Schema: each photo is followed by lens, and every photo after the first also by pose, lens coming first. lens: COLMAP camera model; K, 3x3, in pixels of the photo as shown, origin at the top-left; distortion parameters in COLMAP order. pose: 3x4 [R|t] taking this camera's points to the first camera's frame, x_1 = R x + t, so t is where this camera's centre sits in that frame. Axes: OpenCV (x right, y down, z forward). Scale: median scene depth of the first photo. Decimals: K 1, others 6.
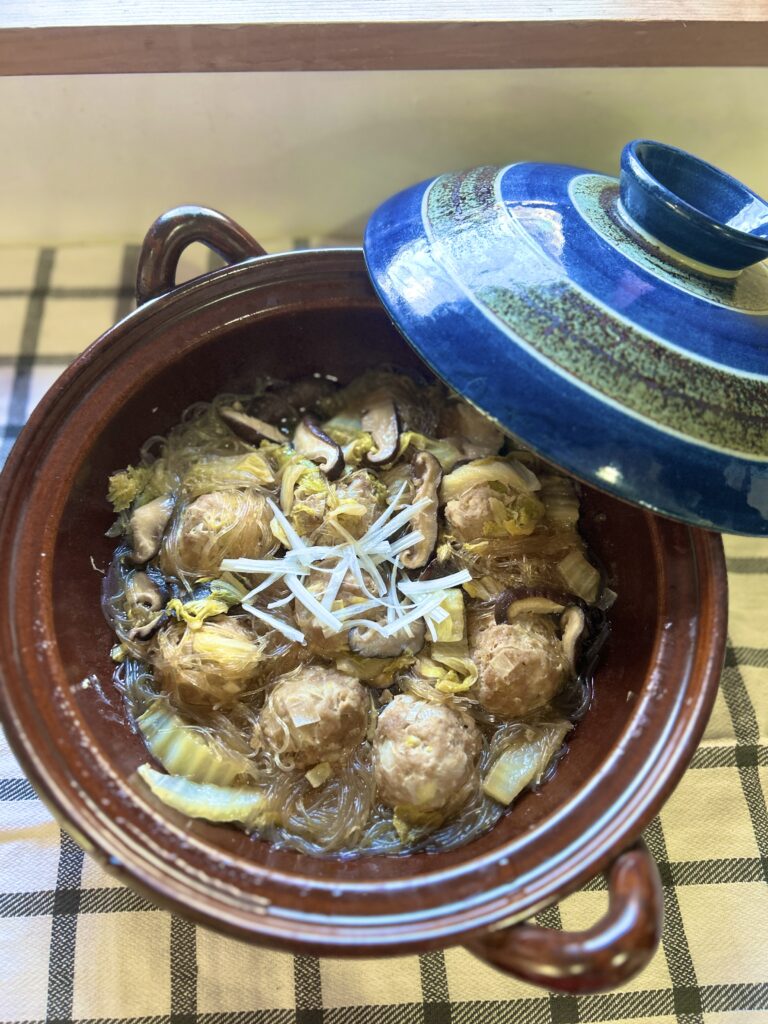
lens RADIAL K [[775.3, 0, 375.9], [0, 775.3, 509.9], [0, 0, 1]] dist [0.054442, -0.040427]
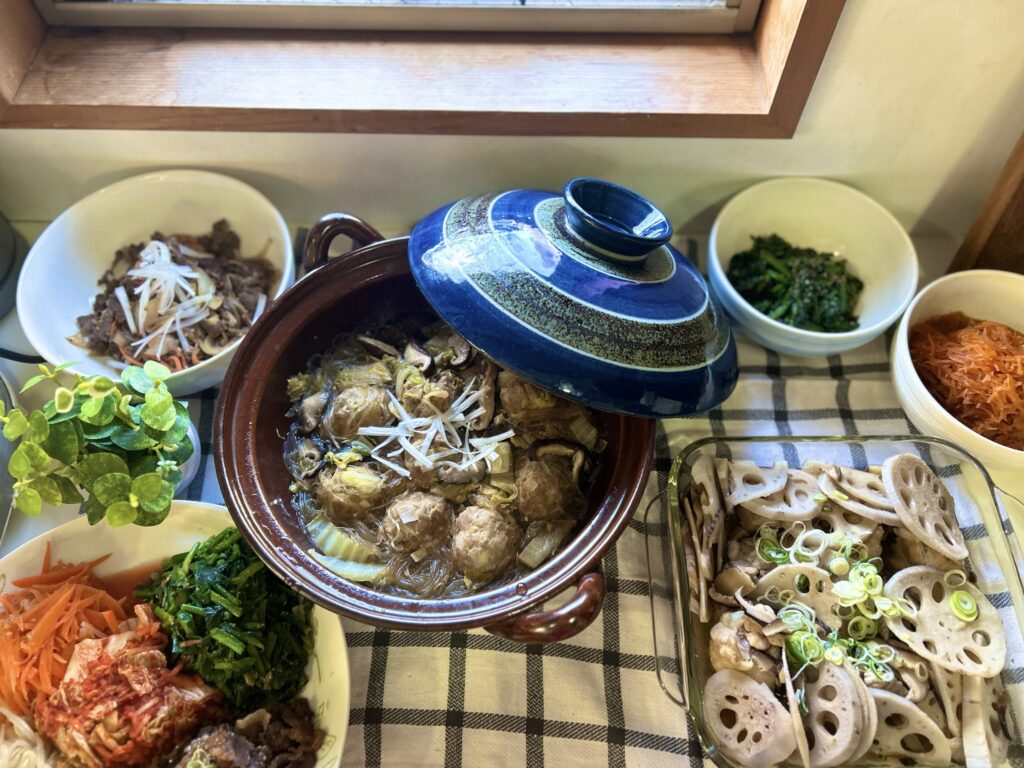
lens RADIAL K [[775.3, 0, 517.6], [0, 775.3, 381.0], [0, 0, 1]] dist [0.054442, -0.040427]
pose [[0.999448, -0.031497, -0.010572, 0.151076], [0.030370, 0.995142, -0.093646, 0.129733], [0.013470, 0.093273, 0.995549, -0.602908]]
